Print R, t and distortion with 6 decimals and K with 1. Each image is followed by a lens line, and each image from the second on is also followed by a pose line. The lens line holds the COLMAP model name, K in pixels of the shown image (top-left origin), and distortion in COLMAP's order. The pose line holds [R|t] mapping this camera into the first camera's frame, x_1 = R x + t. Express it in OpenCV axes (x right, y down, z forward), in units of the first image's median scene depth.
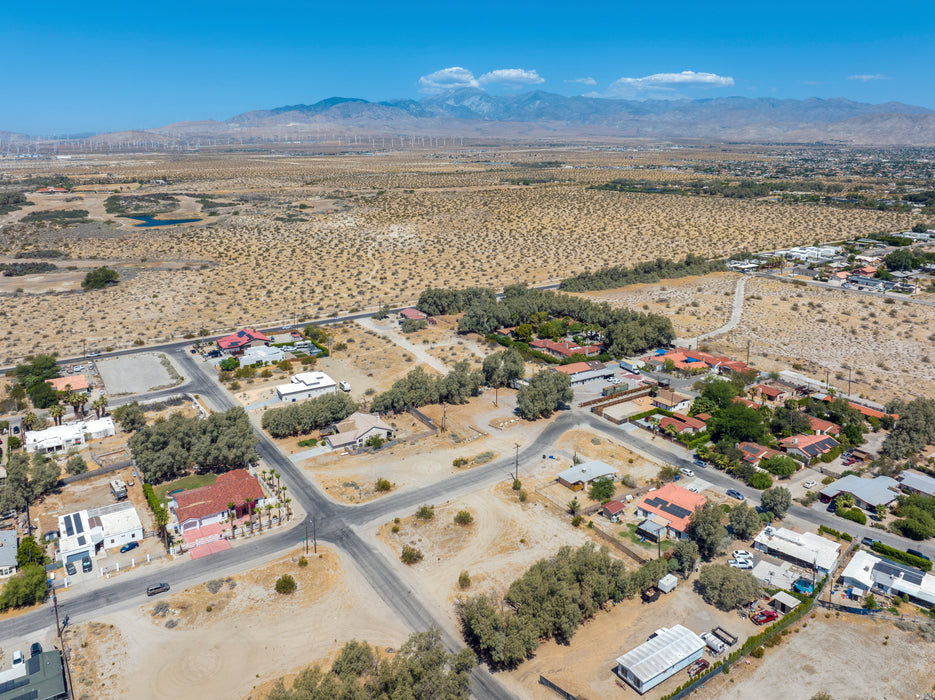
lens RADIAL K [[702.3, 0, 473.2], [0, 702.3, 267.3], [0, 0, 1]] dist [-0.038923, 0.002281]
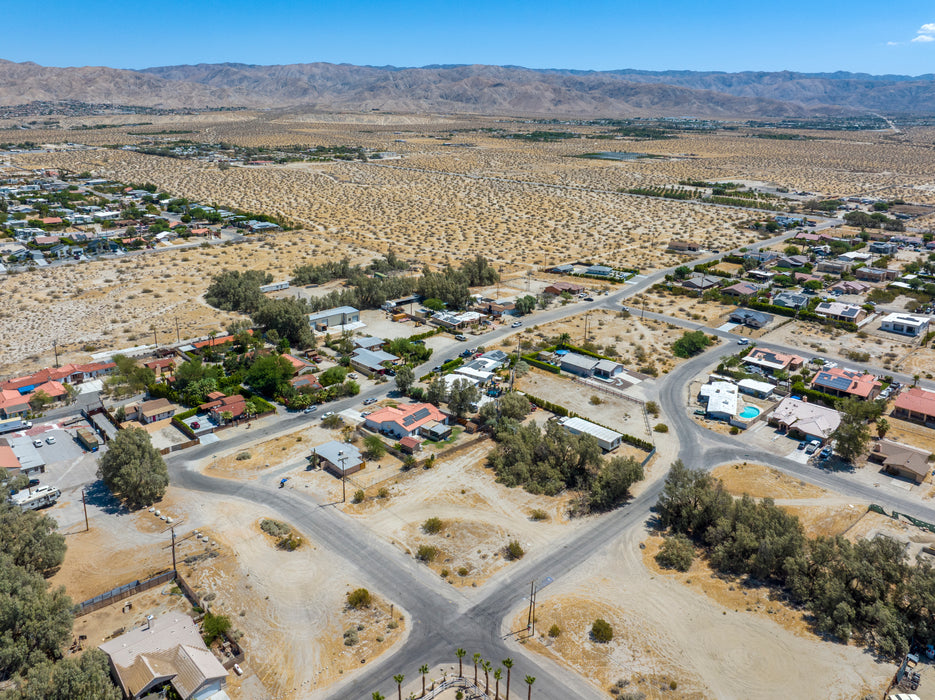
lens RADIAL K [[702.3, 0, 473.2], [0, 702.3, 267.3], [0, 0, 1]] dist [-0.038923, 0.002281]
pose [[-0.171813, -0.220432, 0.960151, -0.528893], [0.168165, 0.953776, 0.249061, -0.114725], [-0.970670, 0.204255, -0.126803, 0.642131]]
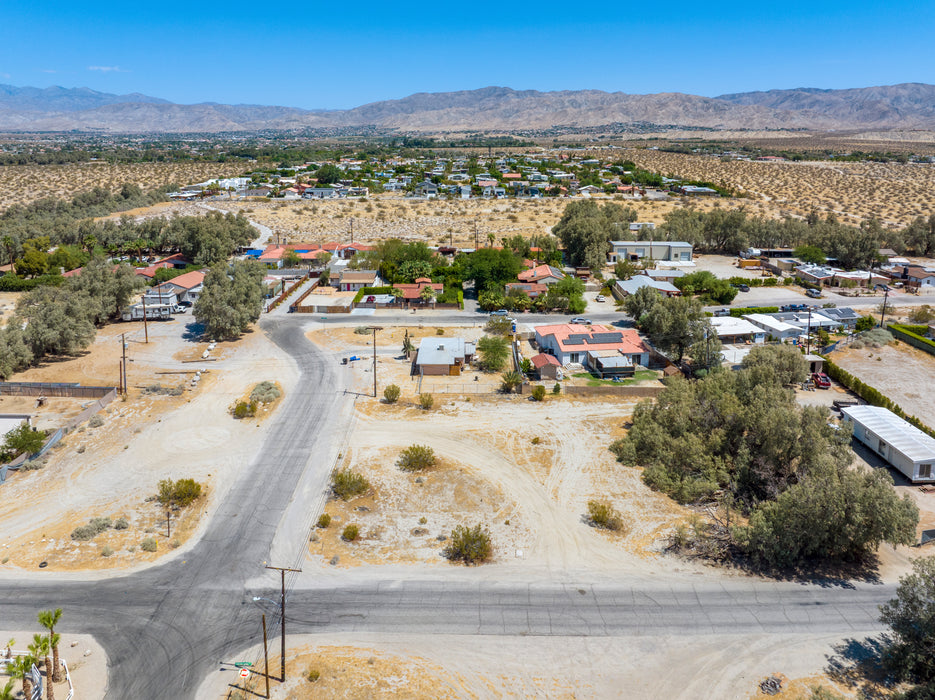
lens RADIAL K [[707.6, 0, 472.3], [0, 707.6, 252.3], [0, 0, 1]] dist [-0.048900, 0.015709]
pose [[0.557322, -0.136468, 0.819005, -0.249244], [0.145722, 0.987166, 0.065327, 0.119559], [-0.817409, 0.082939, 0.570056, 0.429917]]
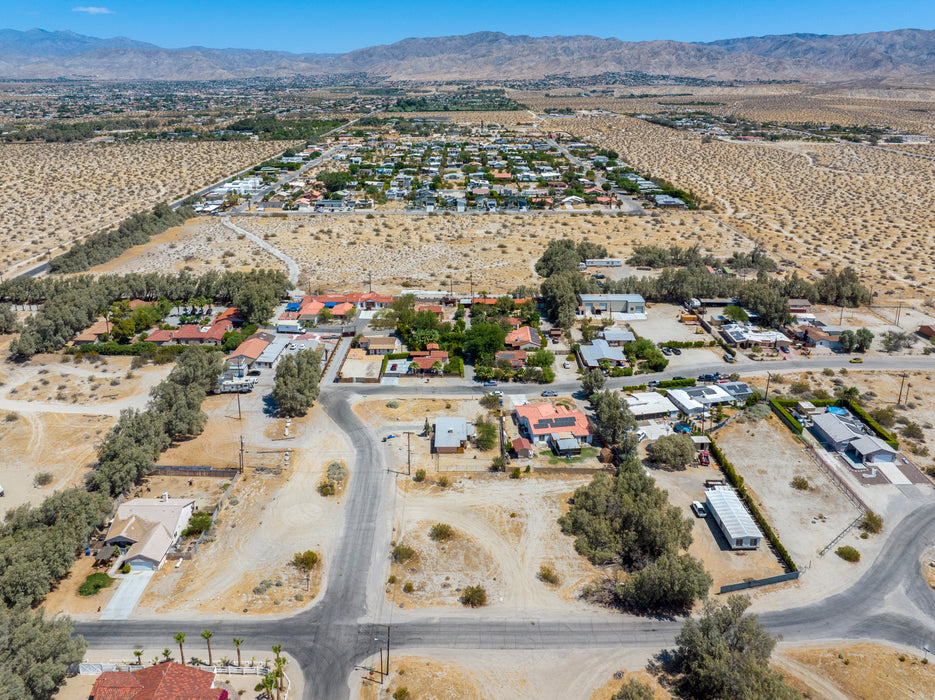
lens RADIAL K [[702.3, 0, 473.2], [0, 702.3, 267.3], [0, 0, 1]] dist [-0.038923, 0.002281]
pose [[0.546886, -0.218319, 0.808241, -0.387960], [0.145471, 0.975495, 0.165066, -0.053970], [-0.824472, 0.027303, 0.565244, 0.313042]]
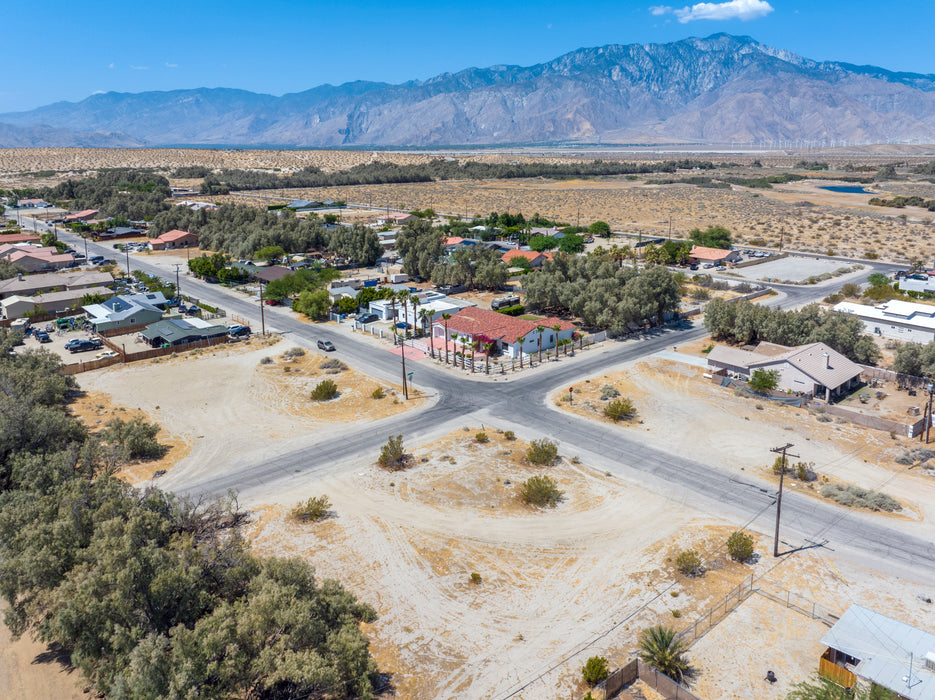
lens RADIAL K [[707.6, 0, 472.3], [0, 707.6, 252.3], [0, 0, 1]] dist [-0.048900, 0.015709]
pose [[0.127487, 0.149900, -0.980447, 0.257536], [-0.174572, 0.976473, 0.126593, 0.103229], [0.976356, 0.155020, 0.150656, 0.558315]]
